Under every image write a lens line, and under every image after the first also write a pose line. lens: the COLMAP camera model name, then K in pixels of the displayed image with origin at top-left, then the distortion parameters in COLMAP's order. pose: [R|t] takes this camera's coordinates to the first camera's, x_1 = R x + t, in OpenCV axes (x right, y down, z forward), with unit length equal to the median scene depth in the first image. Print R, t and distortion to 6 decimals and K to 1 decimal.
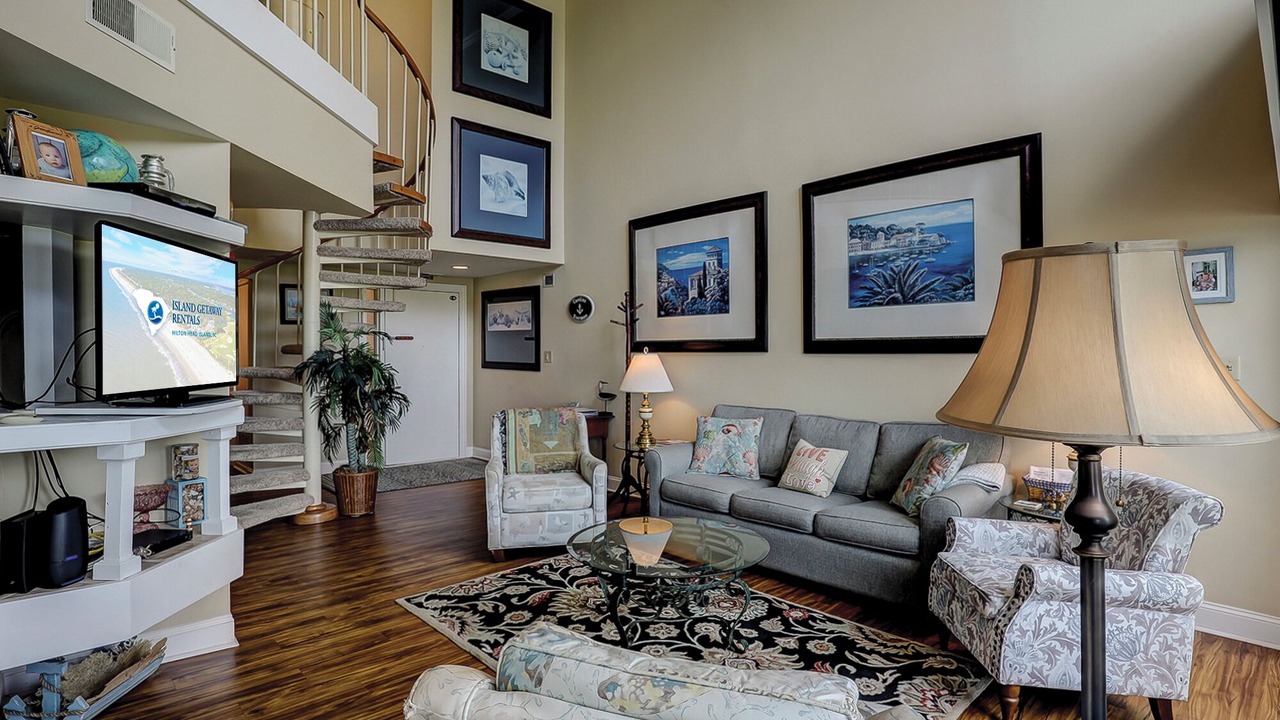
lens RADIAL K [[646.5, 0, 630.7], [0, 646.5, 350.0], [0, 0, 1]] dist [-0.001229, -0.000693]
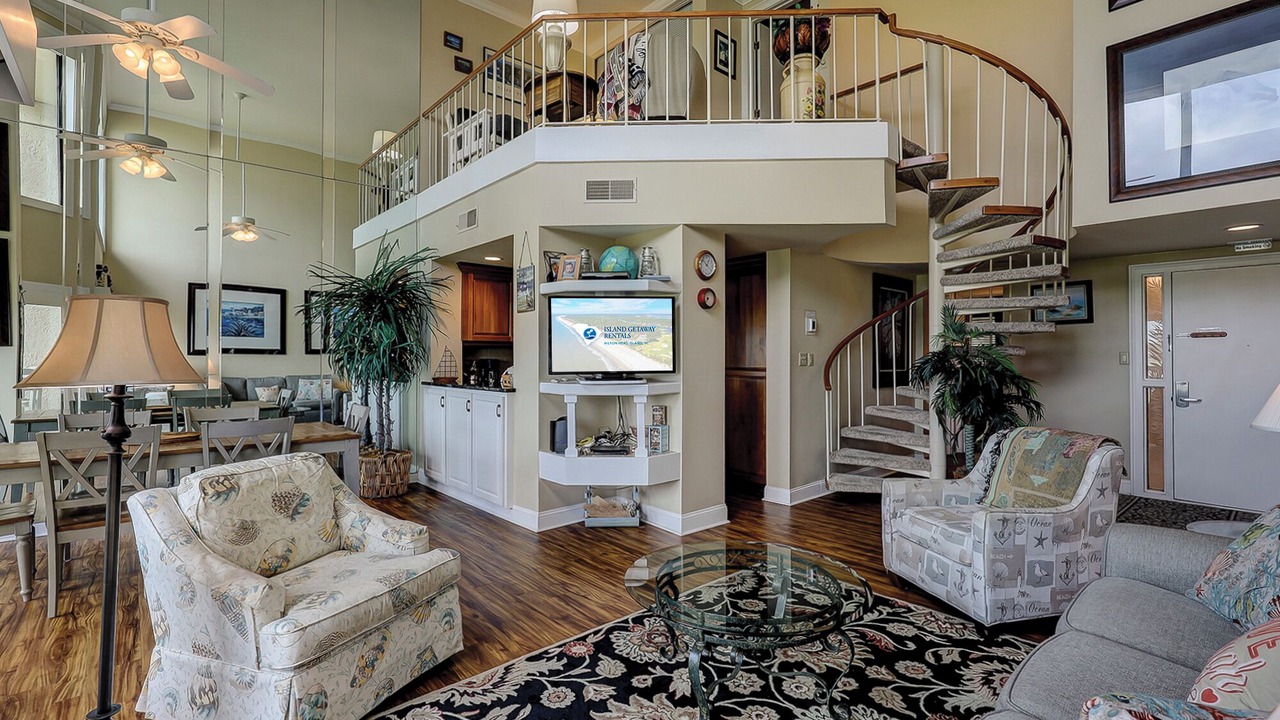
lens RADIAL K [[575.6, 0, 640.0], [0, 575.6, 360.0], [0, 0, 1]] dist [-0.002529, -0.000164]
pose [[-0.010499, 0.017178, -0.999797, 0.800958], [0.002941, 0.999849, 0.017148, -0.004610], [0.999941, -0.002760, -0.010548, 0.870333]]
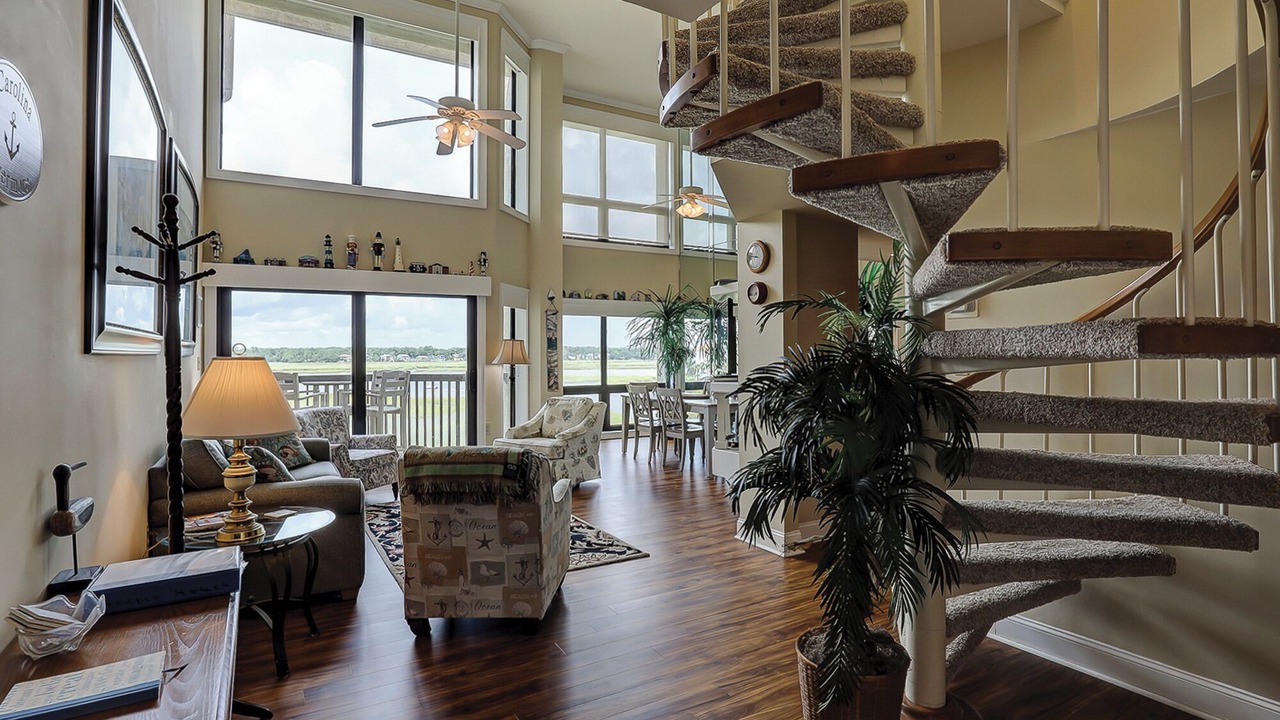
lens RADIAL K [[646.5, 0, 630.7], [0, 646.5, 350.0], [0, 0, 1]] dist [-0.001229, -0.000693]
pose [[-0.977645, 0.005884, 0.210182, -0.668440], [0.003424, 0.999921, -0.012067, 0.011448], [-0.210236, -0.011078, -0.977588, 2.513580]]
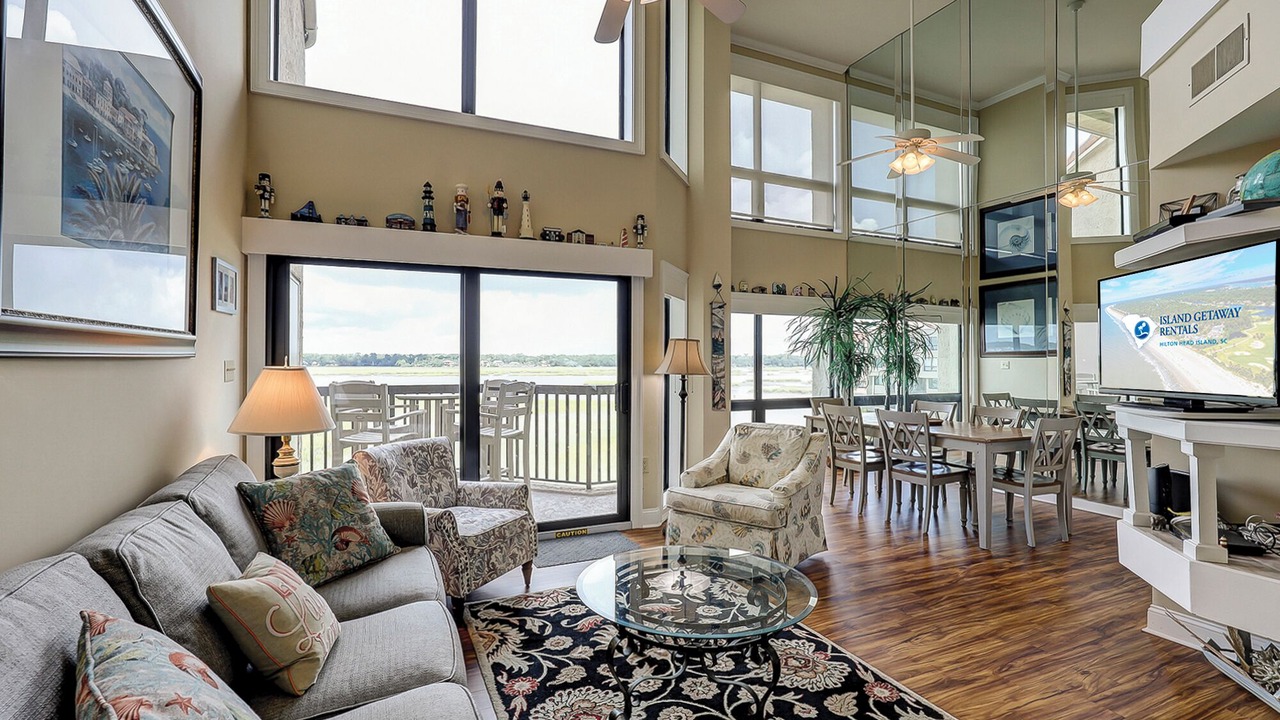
lens RADIAL K [[575.6, 0, 640.0], [0, 575.6, 360.0], [0, 0, 1]] dist [-0.002529, -0.000164]
pose [[-0.953305, -0.000819, 0.302009, -0.104281], [-0.003968, 0.999944, -0.009812, 0.011310], [-0.301984, -0.010553, -0.953255, 1.745213]]
